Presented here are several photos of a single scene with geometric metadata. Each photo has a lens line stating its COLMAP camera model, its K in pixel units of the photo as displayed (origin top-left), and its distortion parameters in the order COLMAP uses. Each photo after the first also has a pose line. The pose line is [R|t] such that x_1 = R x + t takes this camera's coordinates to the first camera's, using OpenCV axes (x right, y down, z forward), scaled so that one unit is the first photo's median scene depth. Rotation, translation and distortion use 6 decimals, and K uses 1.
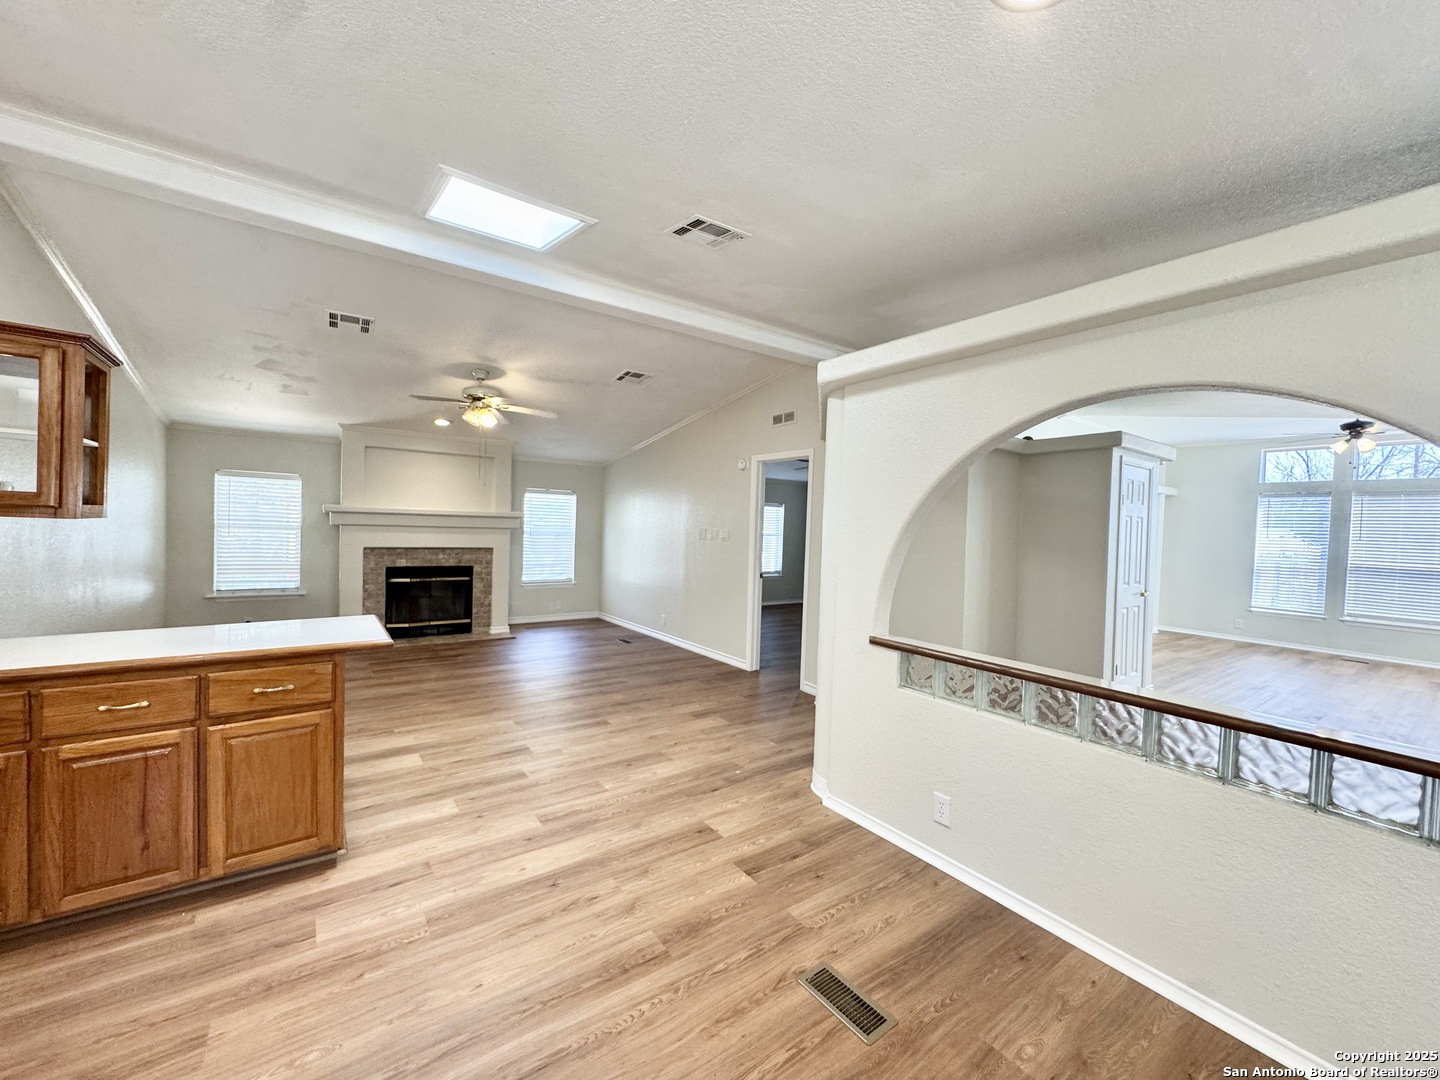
lens RADIAL K [[575.7, 0, 717.6], [0, 575.7, 537.4], [0, 0, 1]] dist [-0.000360, 0.000059]
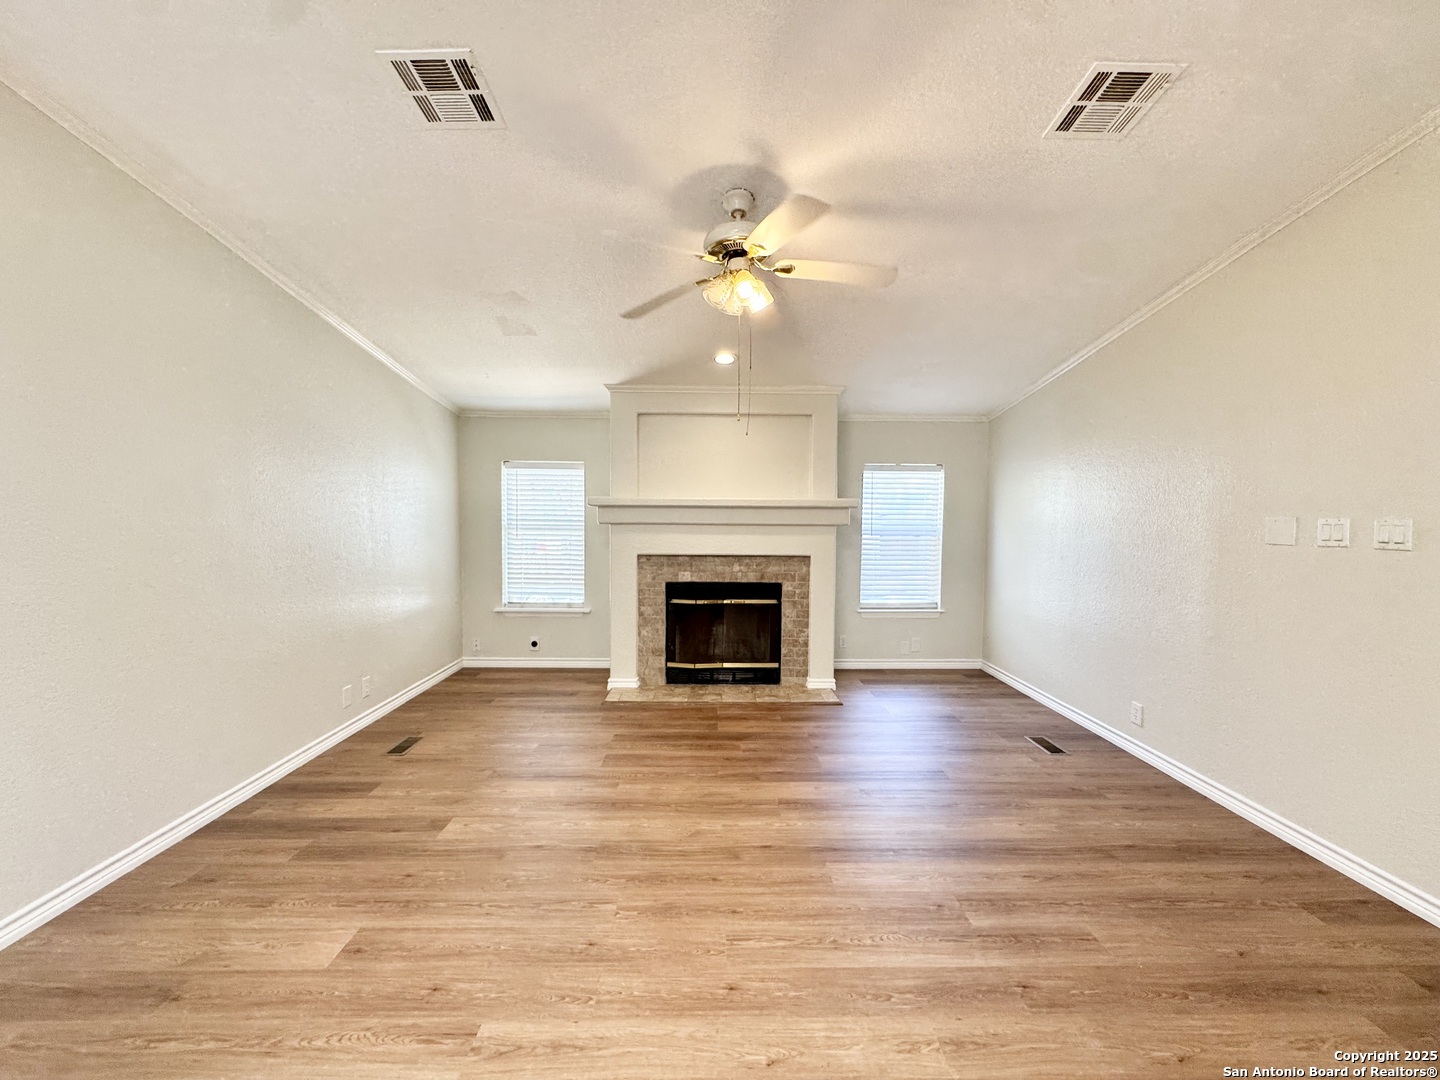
lens RADIAL K [[578.7, 0, 720.0], [0, 578.7, 540.0], [0, 0, 1]] dist [-0.001595, 0.000231]
pose [[0.820686, -0.001455, -0.571377, -0.116069], [0.006323, 0.999959, 0.006536, -0.004553], [0.571344, -0.008976, 0.820662, 0.461826]]
